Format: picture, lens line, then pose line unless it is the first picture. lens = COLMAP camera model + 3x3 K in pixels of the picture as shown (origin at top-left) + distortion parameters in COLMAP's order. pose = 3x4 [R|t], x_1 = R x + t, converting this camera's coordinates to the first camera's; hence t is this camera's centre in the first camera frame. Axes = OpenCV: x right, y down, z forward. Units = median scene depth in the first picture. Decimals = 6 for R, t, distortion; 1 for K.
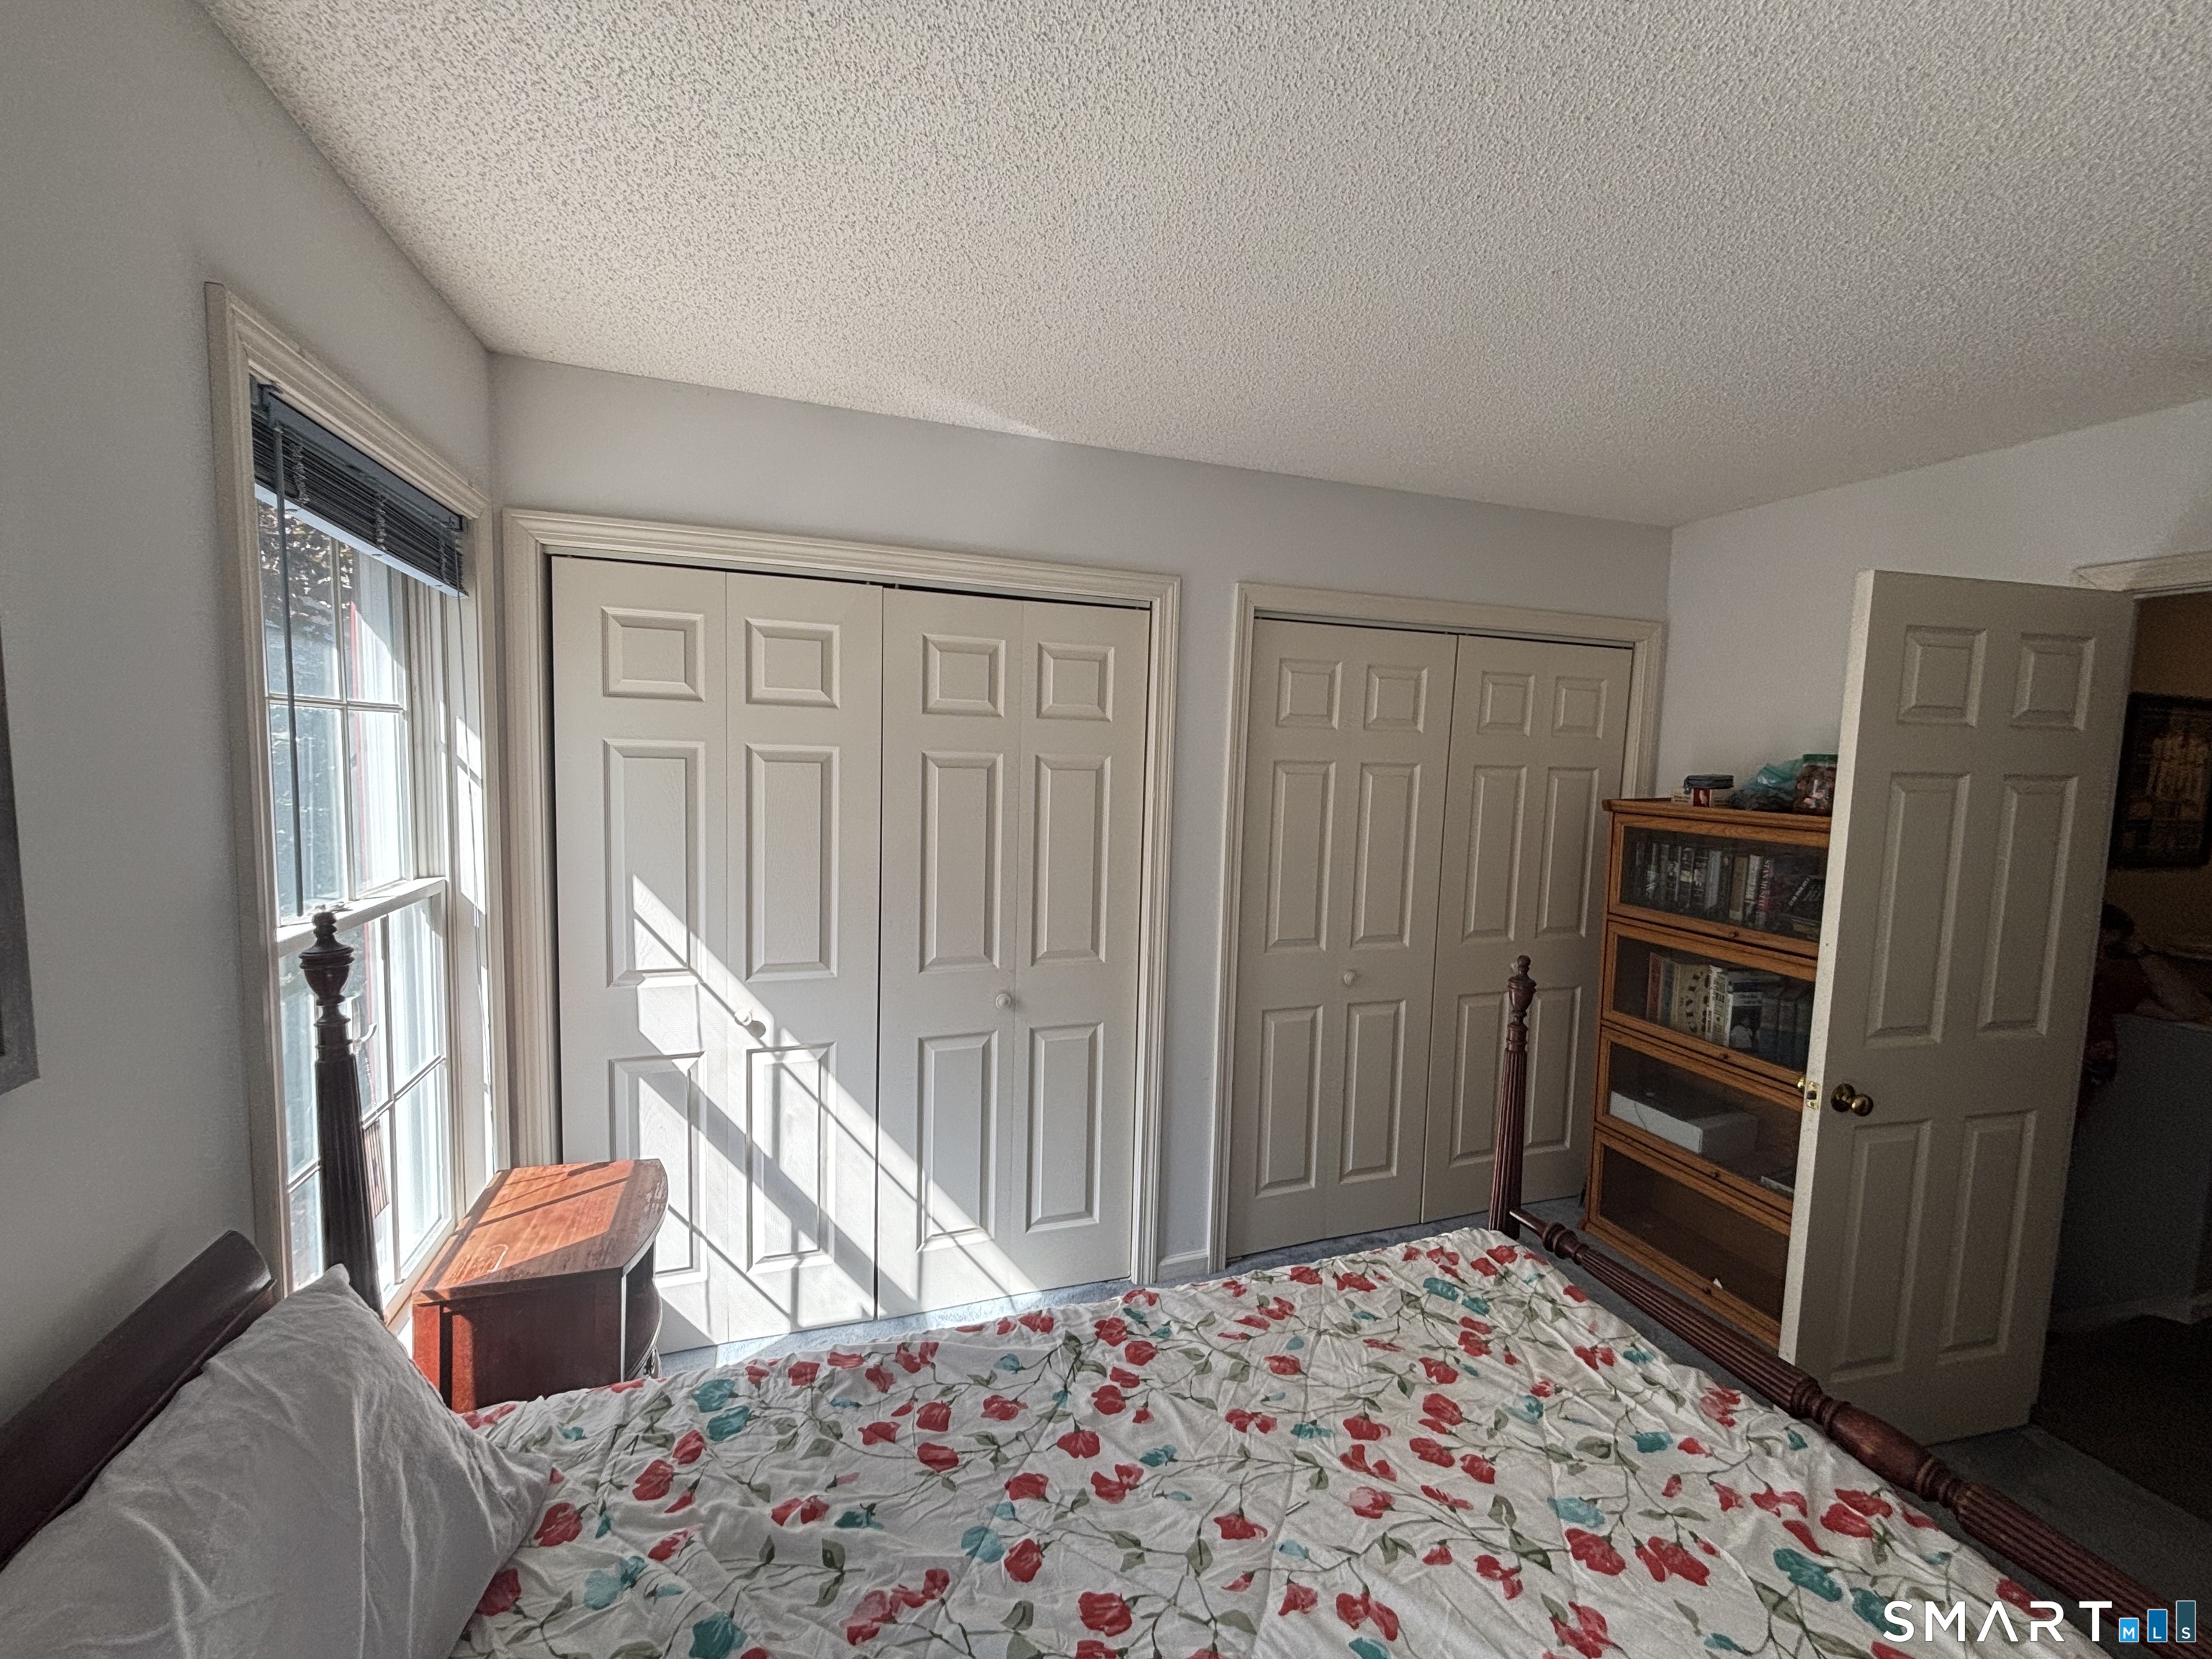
lens RADIAL K [[895.0, 0, 1109.5], [0, 895.0, 826.9], [0, 0, 1]] dist [0.002116, 0.000482]
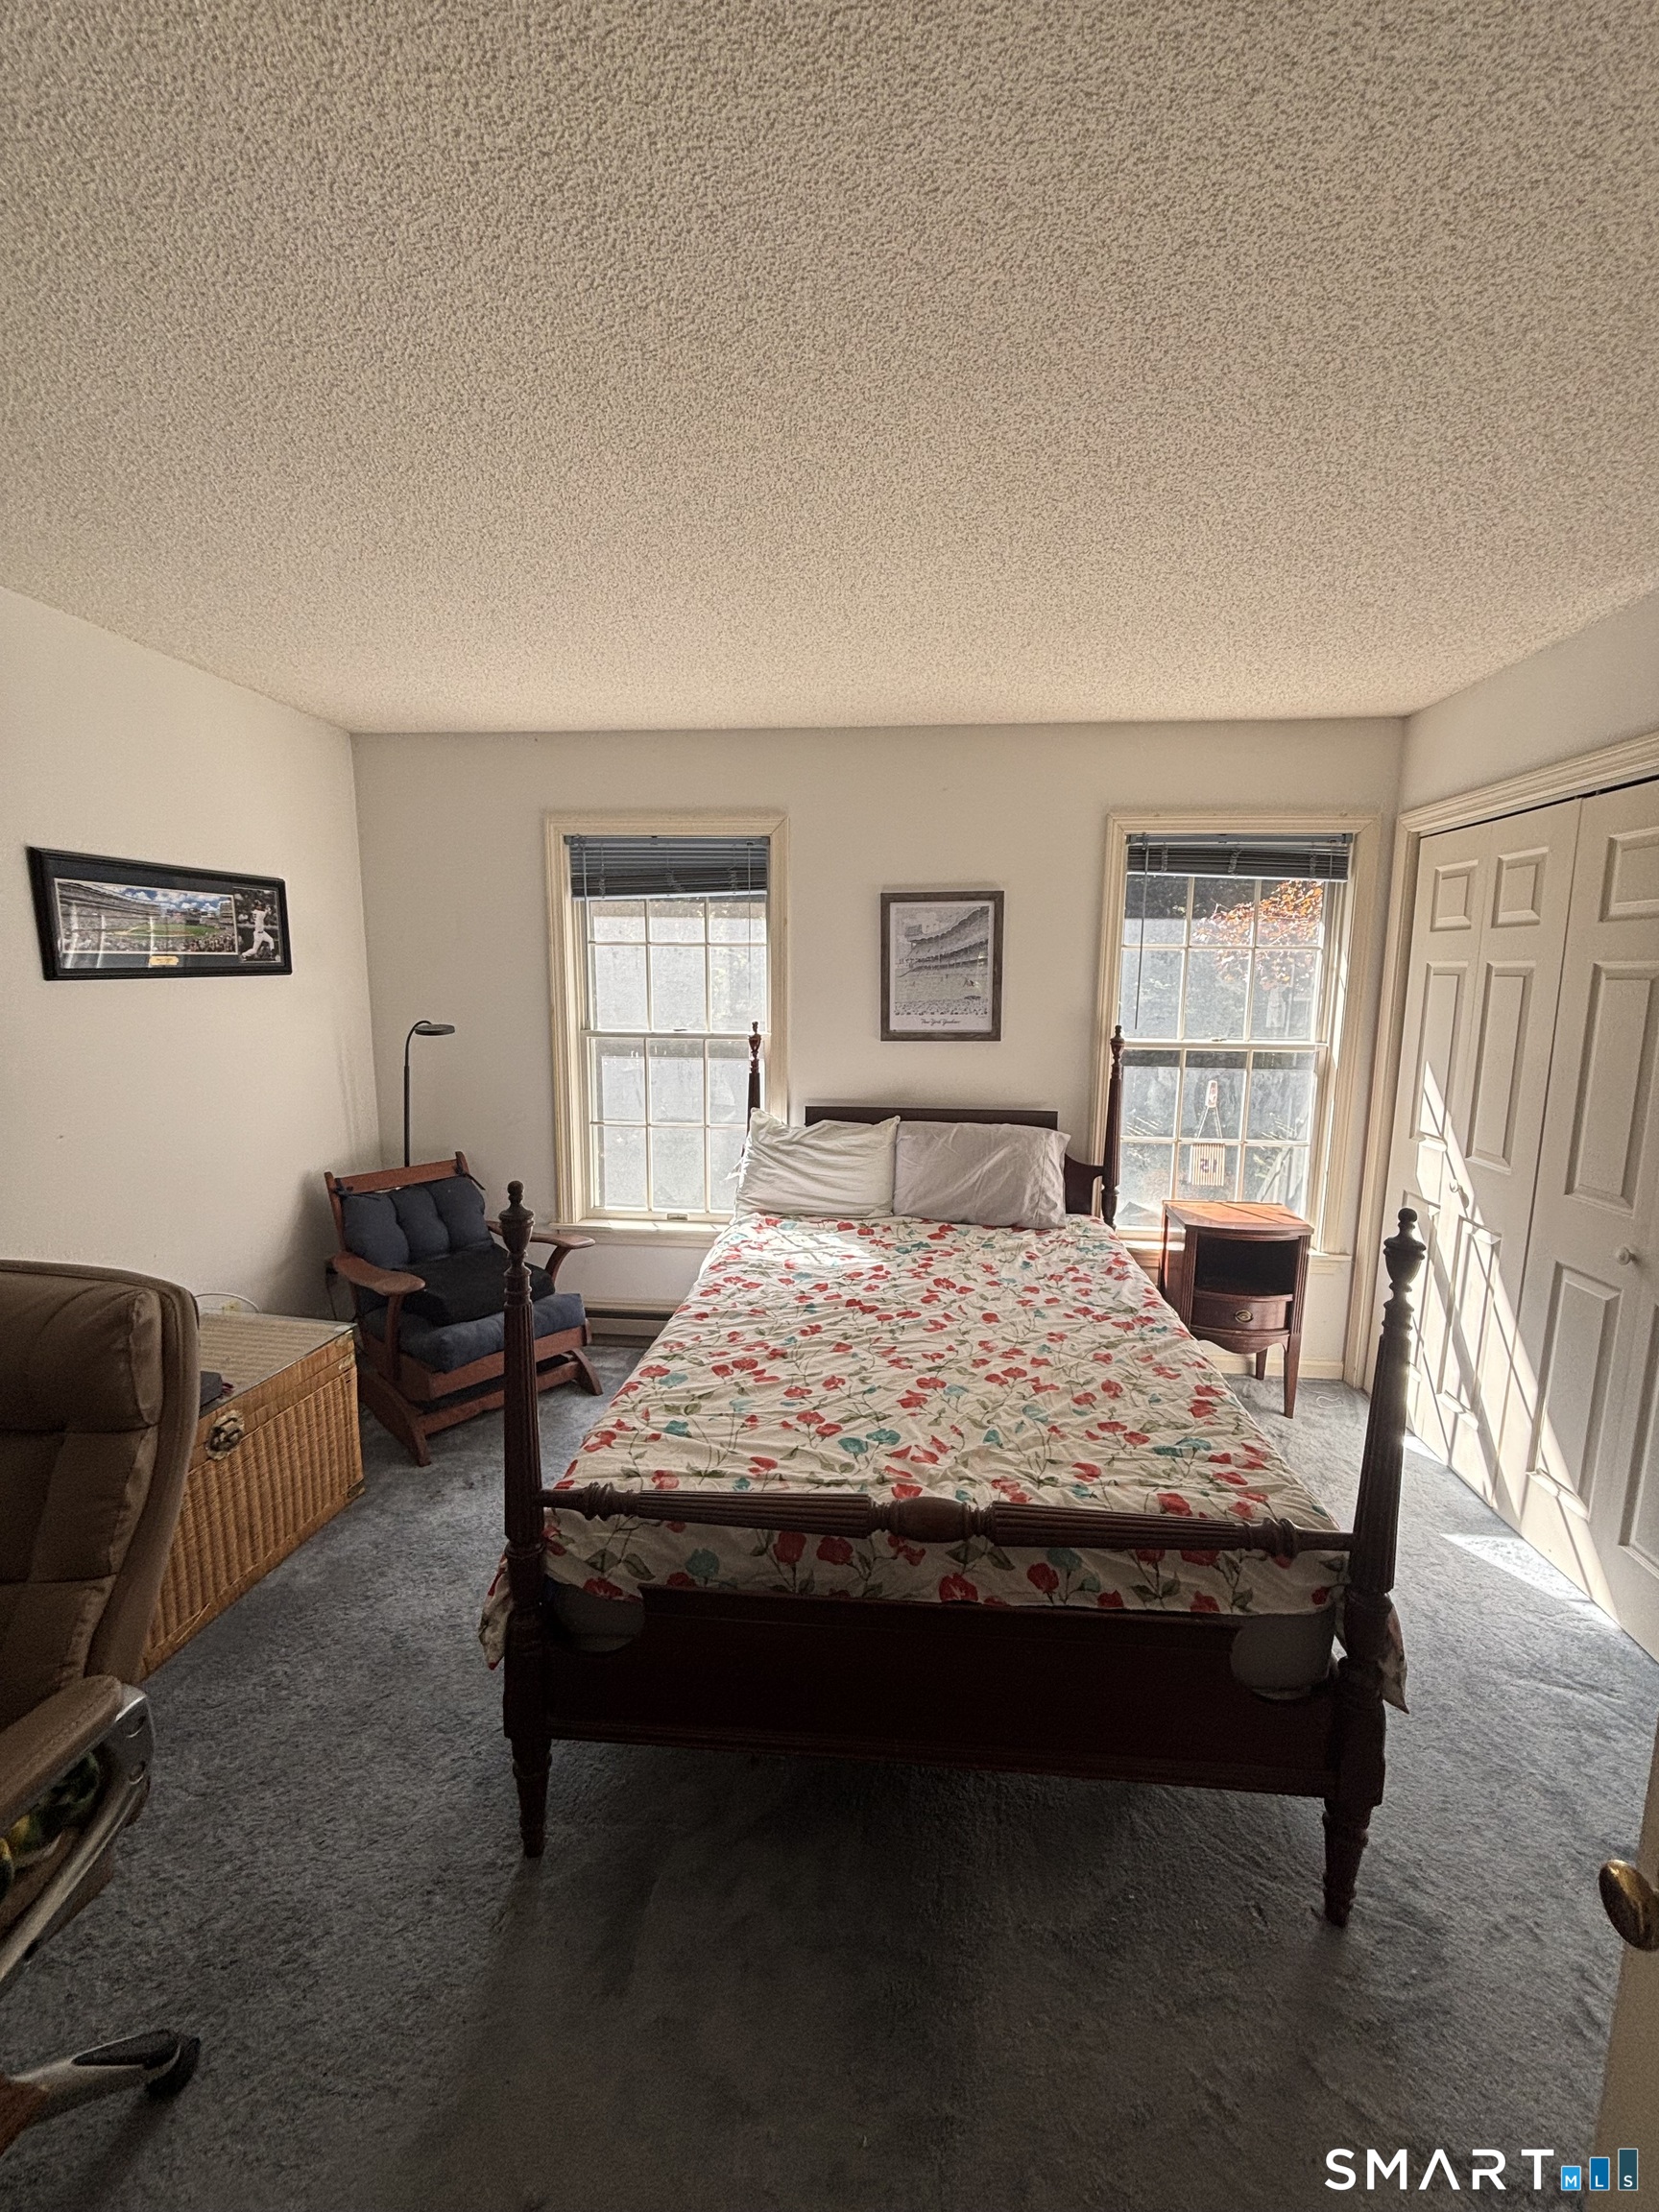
lens RADIAL K [[895.0, 0, 831.5], [0, 895.0, 1100.8], [0, 0, 1]] dist [0.002116, 0.000482]
pose [[-0.414660, 0.098075, -0.904676, 1.724630], [-0.102168, 0.982871, 0.153381, -0.008122], [0.904223, 0.156029, -0.397538, 1.133860]]
